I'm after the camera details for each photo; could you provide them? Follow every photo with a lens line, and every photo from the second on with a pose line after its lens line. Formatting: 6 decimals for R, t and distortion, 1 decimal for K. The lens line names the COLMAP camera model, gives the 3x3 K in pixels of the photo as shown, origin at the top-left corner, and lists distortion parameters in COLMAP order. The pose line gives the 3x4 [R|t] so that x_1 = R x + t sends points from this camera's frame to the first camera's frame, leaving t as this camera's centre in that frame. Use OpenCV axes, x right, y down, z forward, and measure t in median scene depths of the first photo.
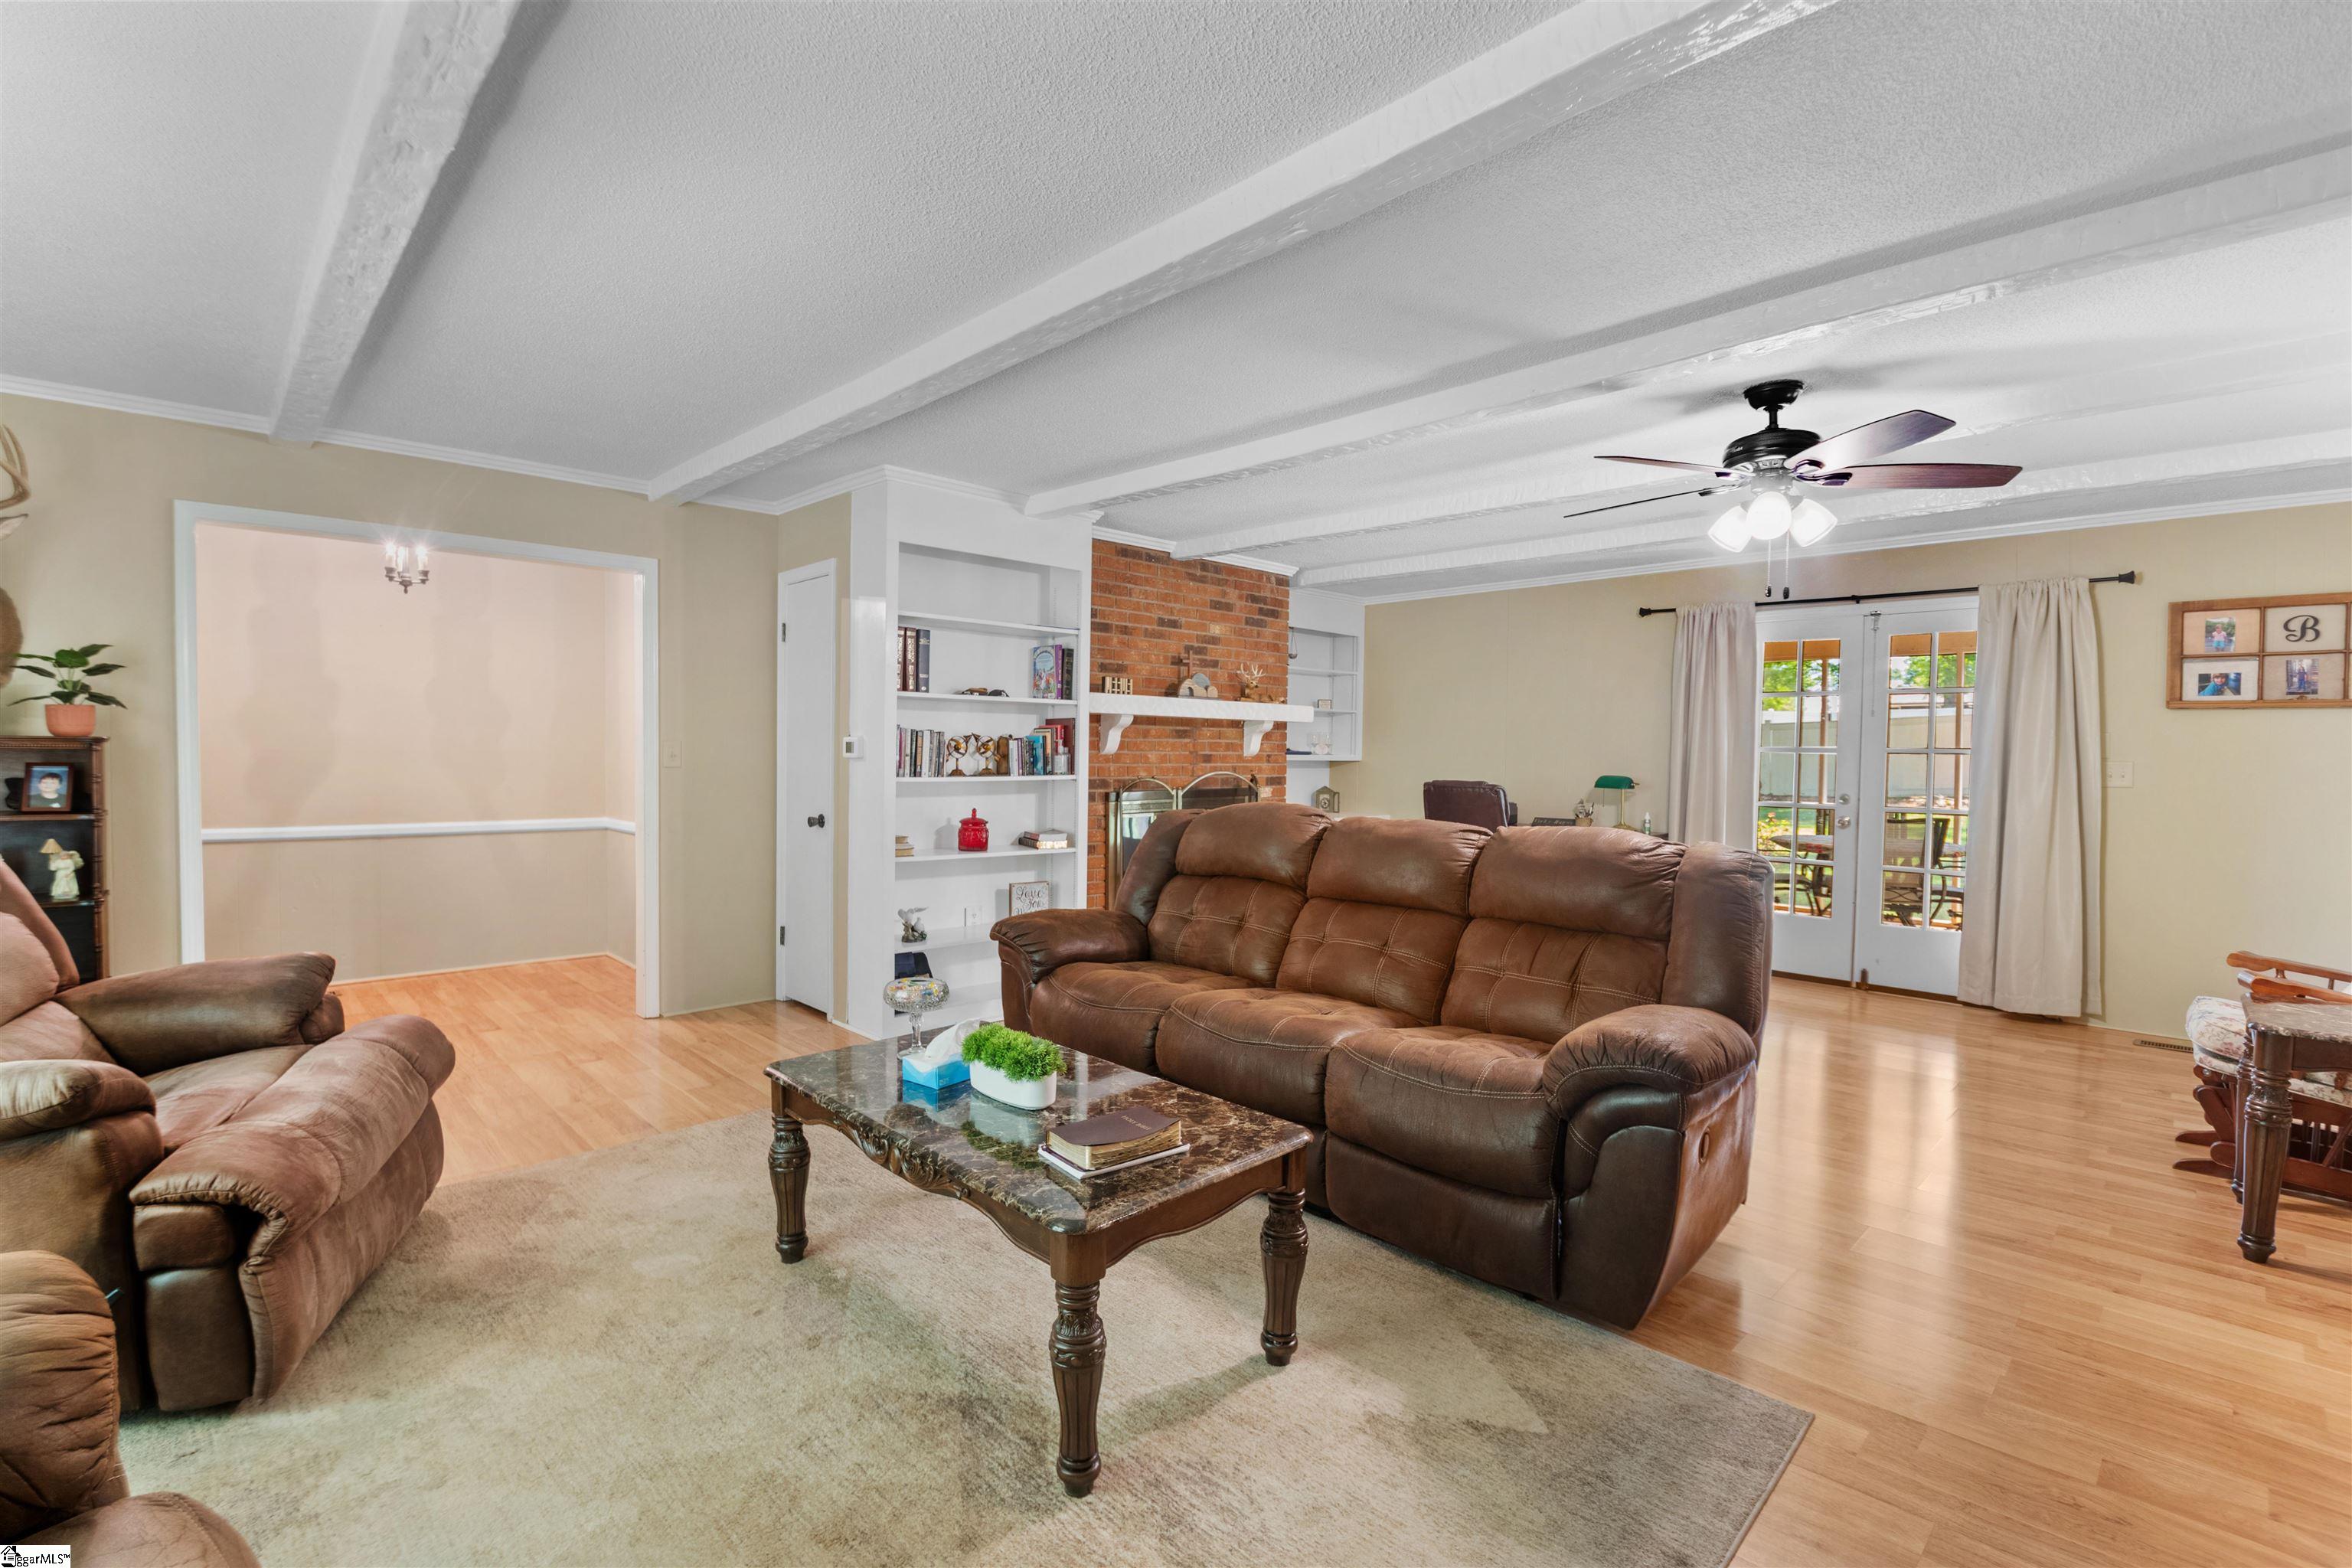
lens RADIAL K [[1079.6, 0, 1161.8], [0, 1079.6, 790.1], [0, 0, 1]] dist [-0.023365, -0.001071]
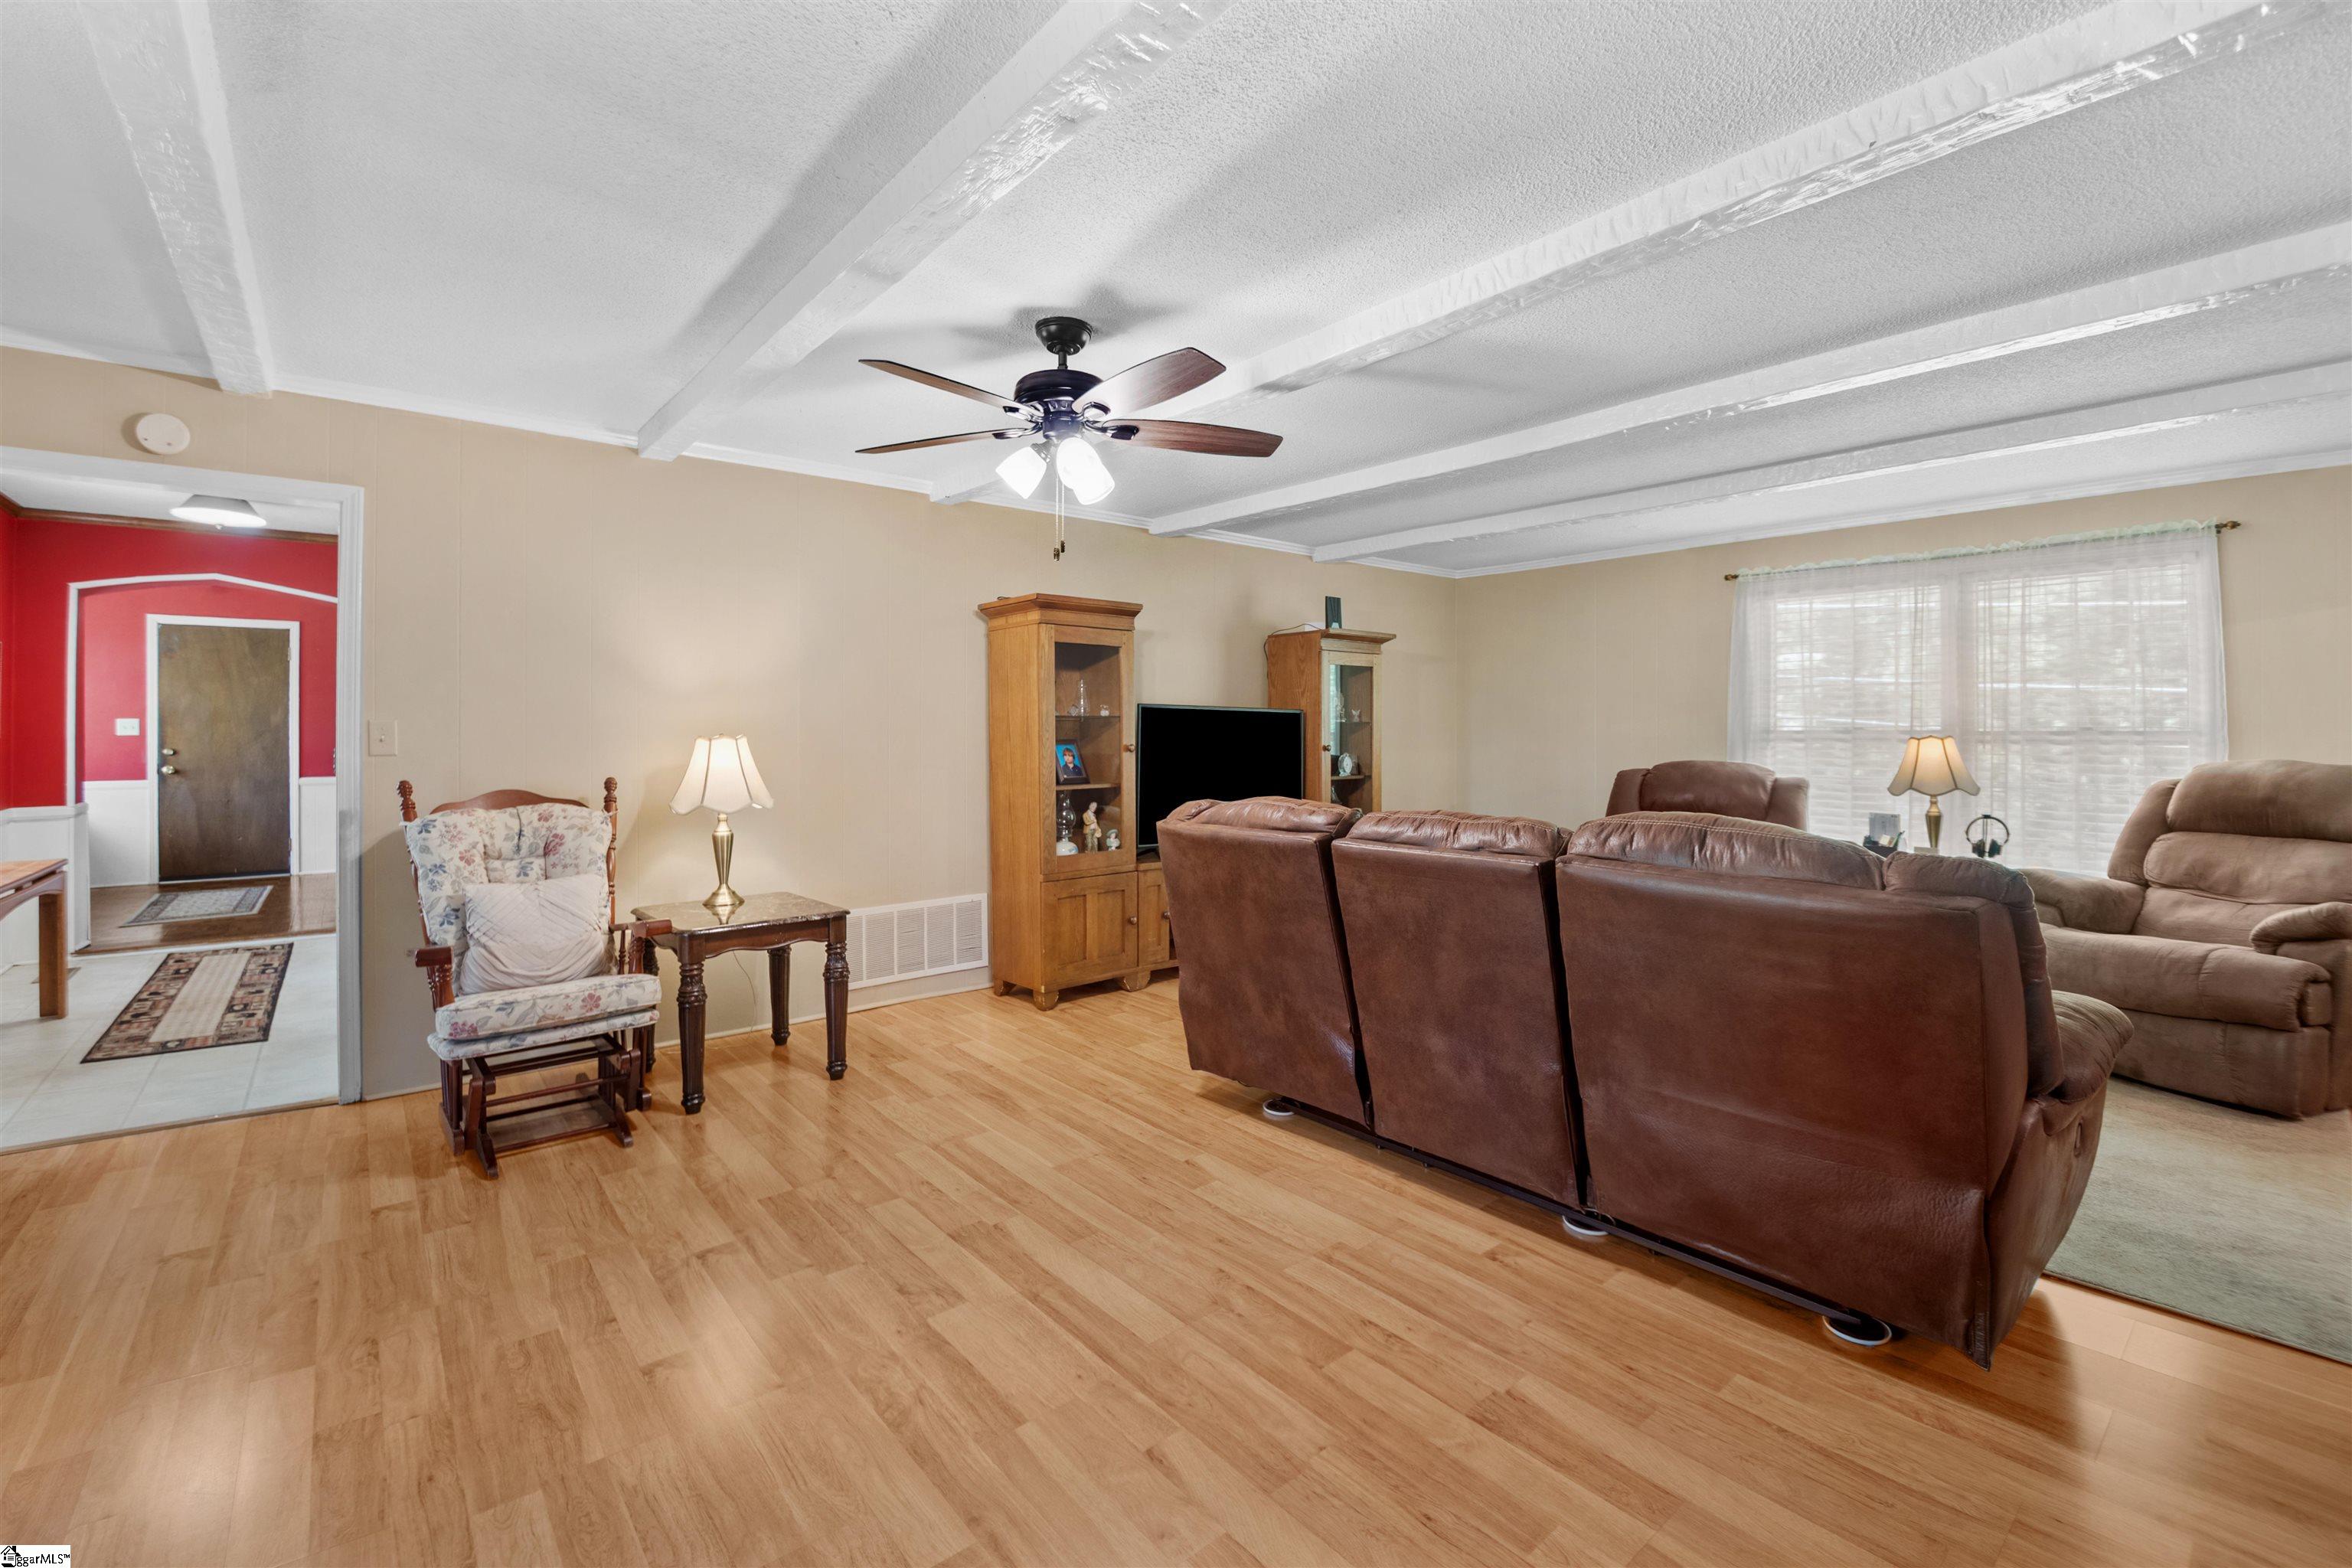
lens RADIAL K [[989.0, 0, 1172.5], [0, 989.0, 726.3], [0, 0, 1]] dist [-0.017395, -0.000169]
pose [[-0.997587, -0.013815, 0.068038, 0.252979], [-0.011917, 0.999531, 0.028223, -0.036983], [-0.068396, 0.027344, -0.997283, 1.138944]]
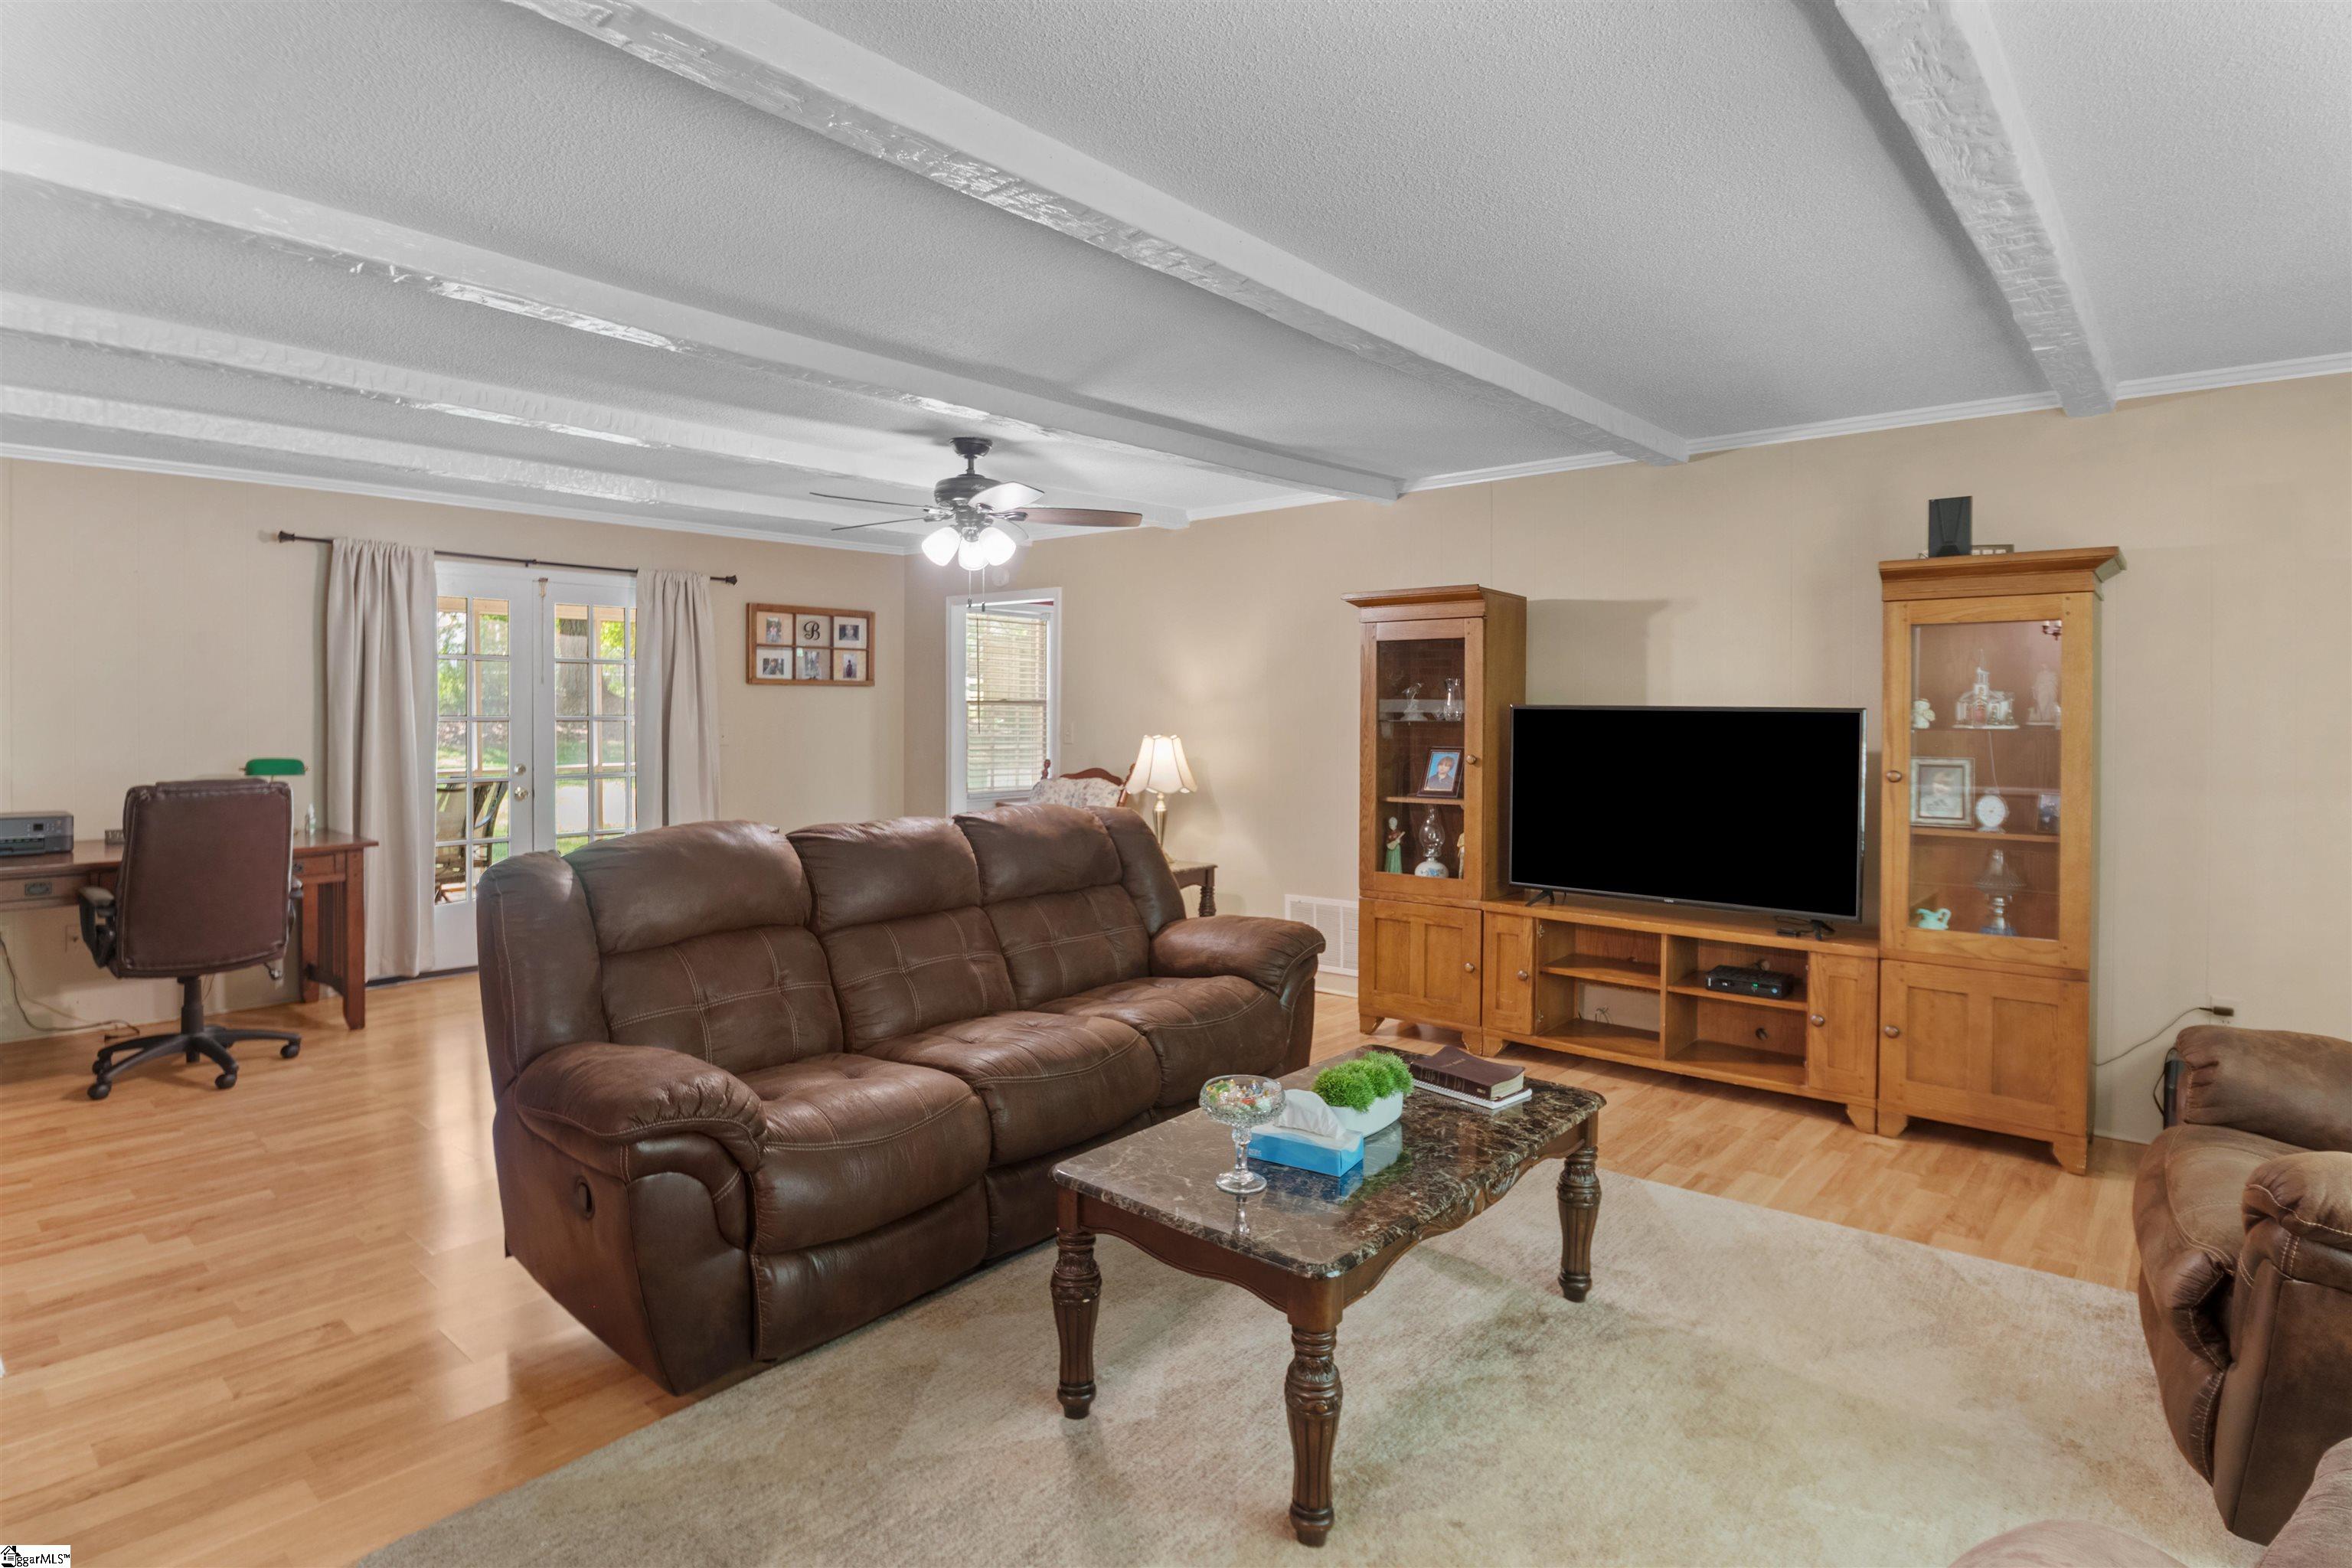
lens RADIAL K [[1254.9, 0, 1163.1], [0, 1254.9, 705.0], [0, 0, 1]] dist [-0.018127, -0.001998]
pose [[-0.089377, -0.011749, 0.995929, -0.554518], [0.029440, 0.999462, 0.014432, -0.052557], [-0.995563, 0.030610, -0.088983, 0.567424]]
